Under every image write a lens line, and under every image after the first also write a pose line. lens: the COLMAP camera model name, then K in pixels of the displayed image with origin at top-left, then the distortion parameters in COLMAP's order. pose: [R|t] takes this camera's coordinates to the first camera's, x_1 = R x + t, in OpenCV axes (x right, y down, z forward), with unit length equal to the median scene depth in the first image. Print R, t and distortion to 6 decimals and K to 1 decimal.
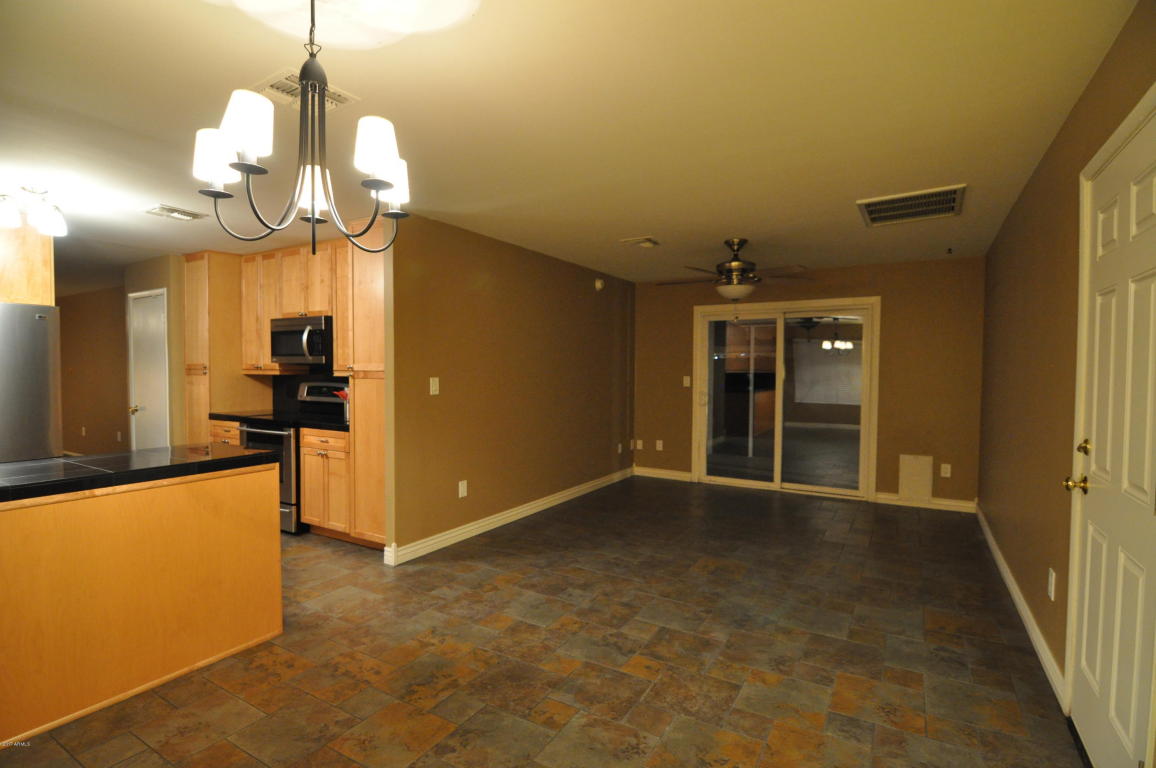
lens RADIAL K [[558.6, 0, 579.2], [0, 558.6, 387.3], [0, 0, 1]] dist [-0.007693, -0.007570]
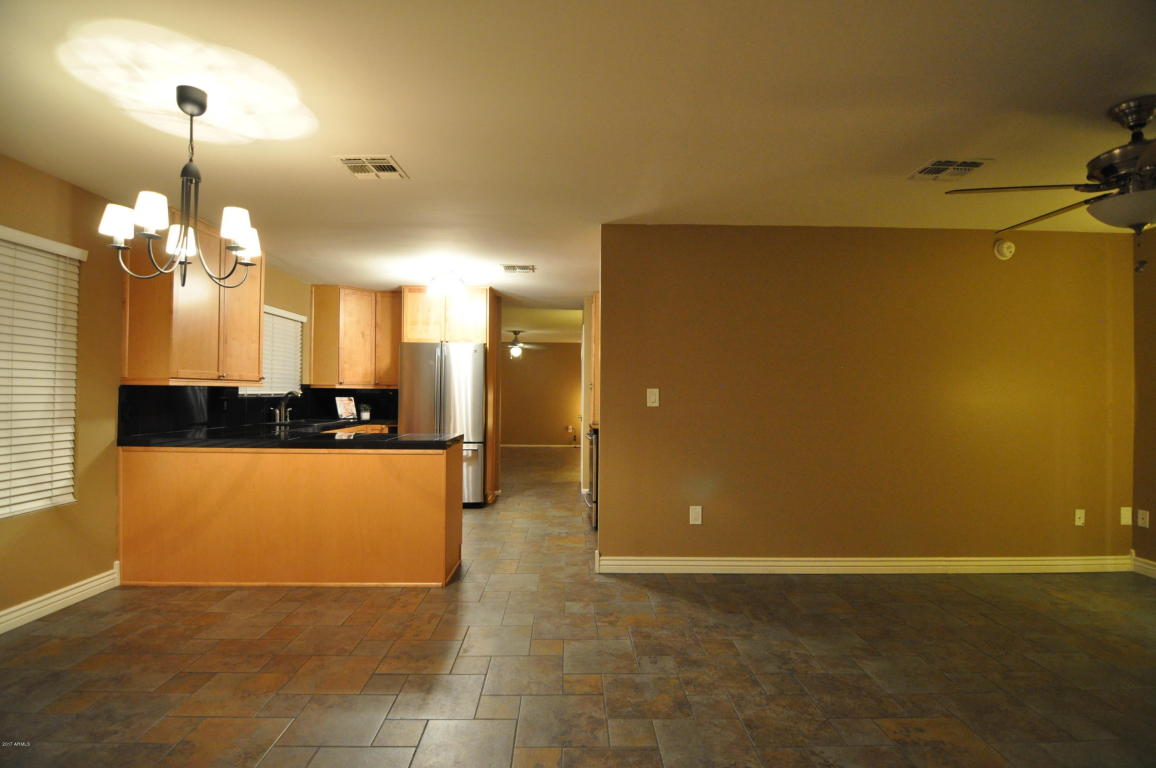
lens RADIAL K [[558.6, 0, 577.4], [0, 558.6, 386.4], [0, 0, 1]] dist [-0.007693, -0.007570]
pose [[0.524753, -0.010844, -0.851185, 0.513833], [-0.034049, 0.998851, -0.033717, 0.016123], [0.850573, 0.046675, 0.523781, 0.419559]]
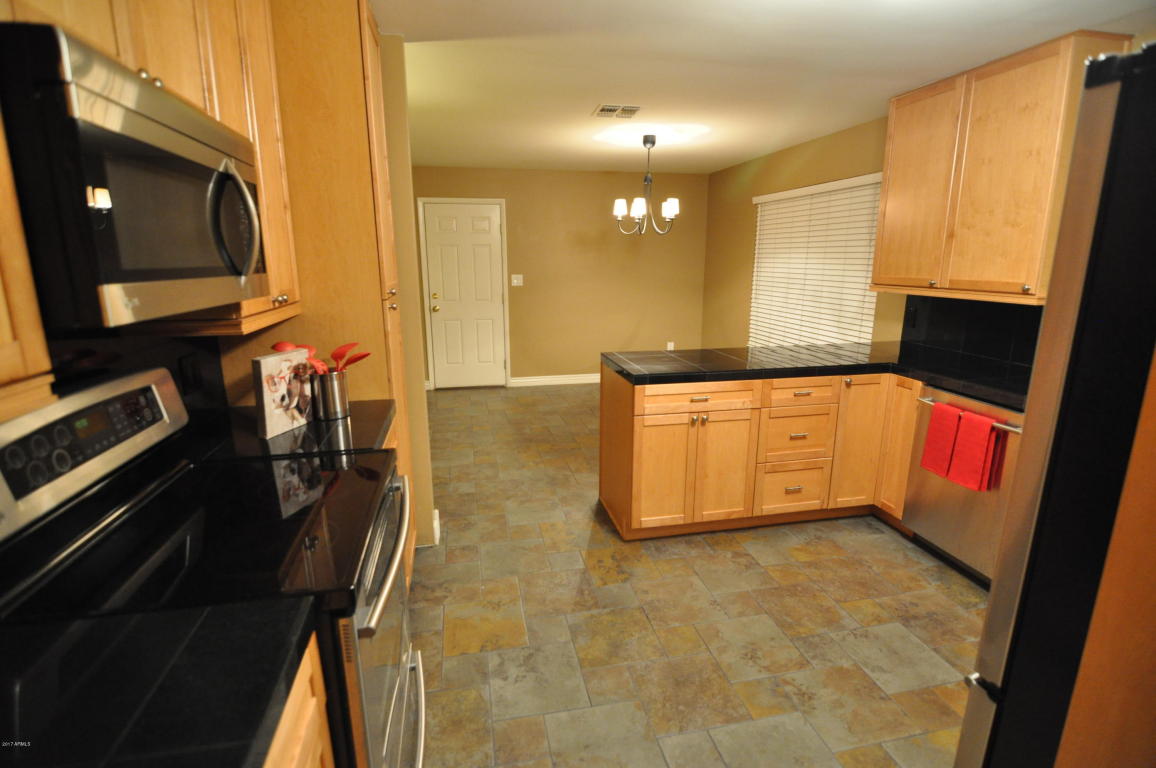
lens RADIAL K [[558.6, 0, 577.0], [0, 558.6, 387.7], [0, 0, 1]] dist [-0.007693, -0.007570]
pose [[-0.671687, -0.172605, 0.720447, -0.998466], [0.022060, 0.967389, 0.252334, -0.083397], [-0.740507, 0.185382, -0.645974, 1.319904]]
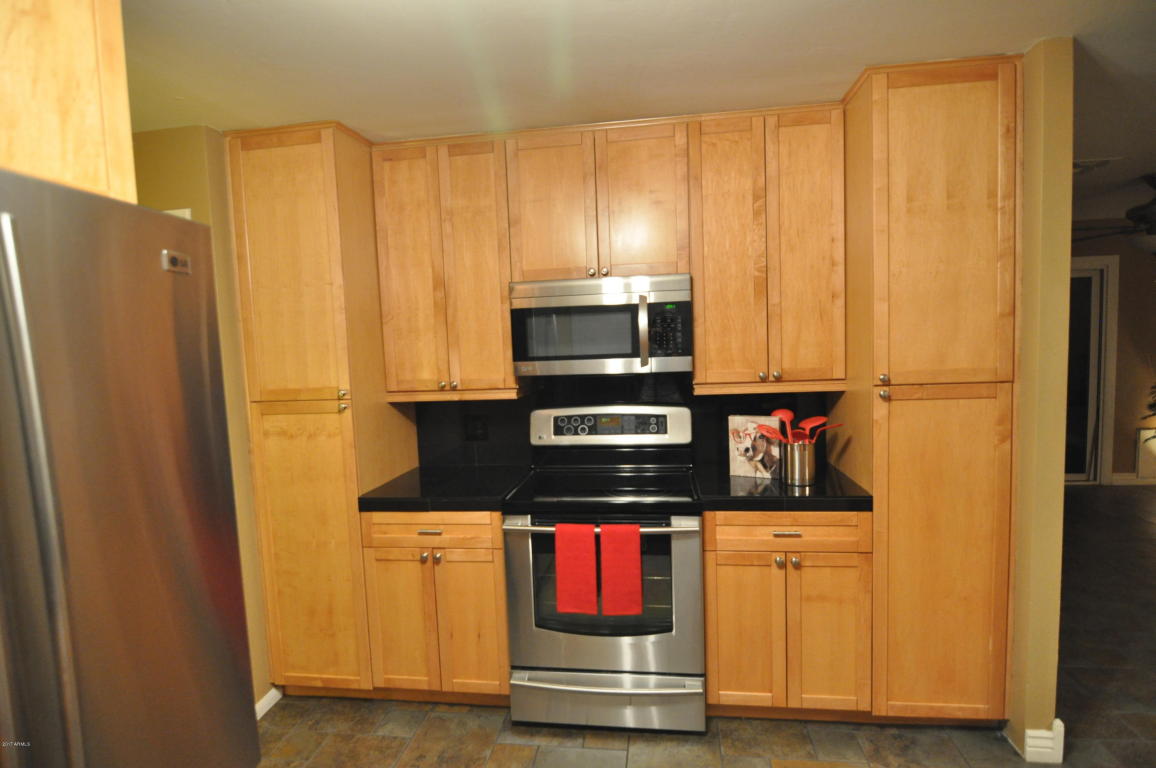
lens RADIAL K [[583.1, 0, 574.4], [0, 583.1, 383.1], [0, 0, 1]] dist [-0.020218, -0.000542]
pose [[0.924692, -0.070022, 0.374220, -0.903760], [0.057207, 0.997336, 0.045258, -0.074450], [-0.376392, -0.020442, 0.926235, 0.685456]]
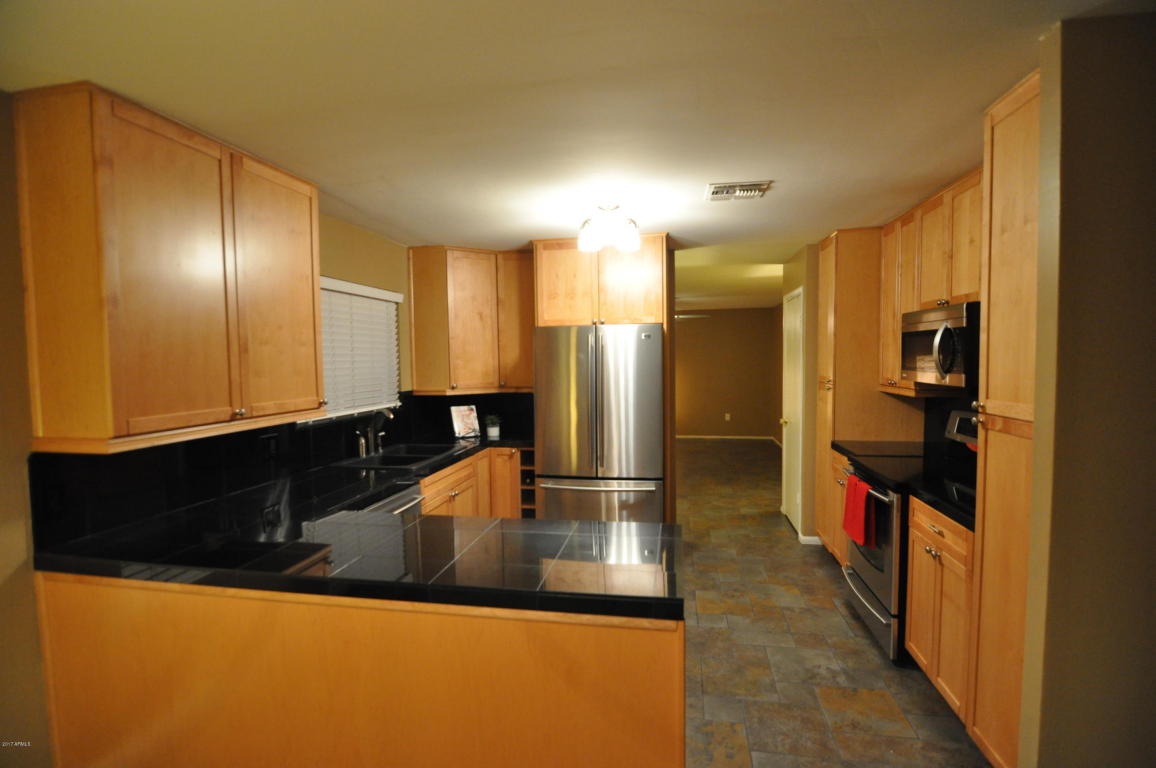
lens RADIAL K [[558.6, 0, 575.3], [0, 558.6, 389.0], [0, 0, 1]] dist [-0.007693, -0.007570]
pose [[0.339052, 0.042476, -0.939808, -0.073524], [-0.014448, 0.999098, 0.039943, -0.070196], [0.940657, 0.000036, 0.339360, 0.531012]]
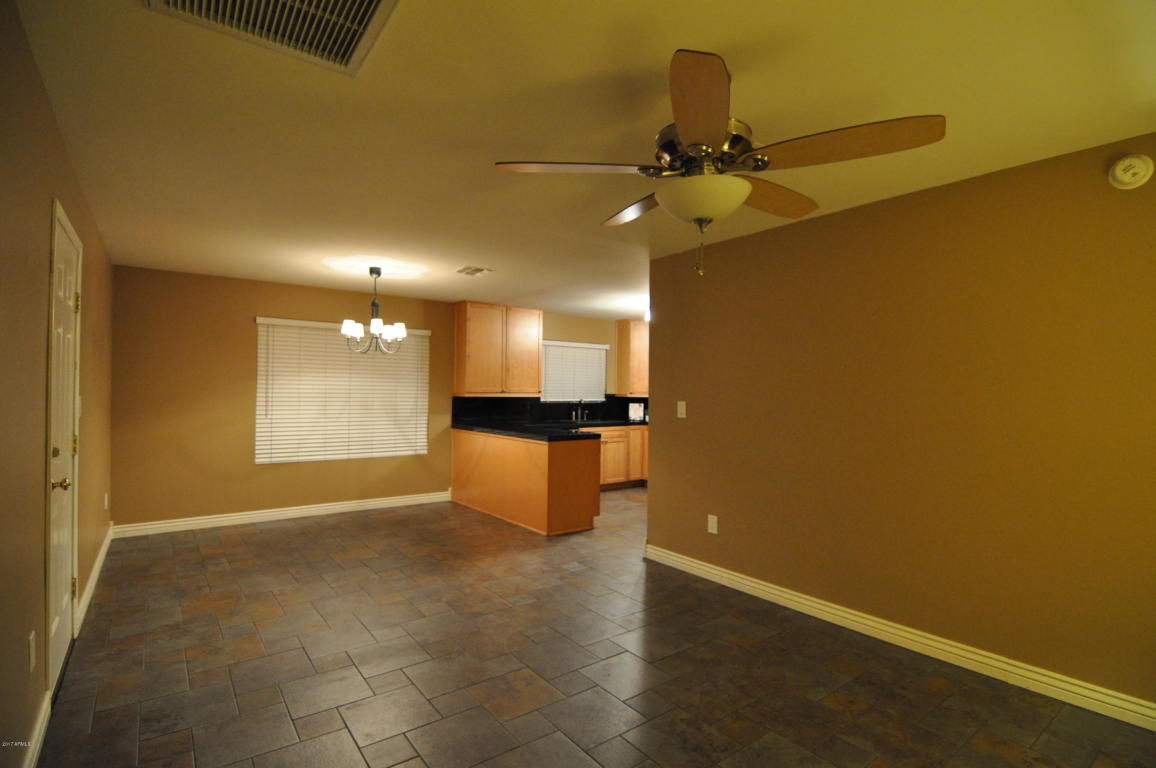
lens RADIAL K [[558.6, 0, 577.4], [0, 558.6, 386.9], [0, 0, 1]] dist [-0.007693, -0.007570]
pose [[-0.377482, -0.015697, -0.925884, 0.833515], [-0.043114, 0.999070, 0.000639, -0.040076], [0.925013, 0.040160, -0.377808, 1.294320]]
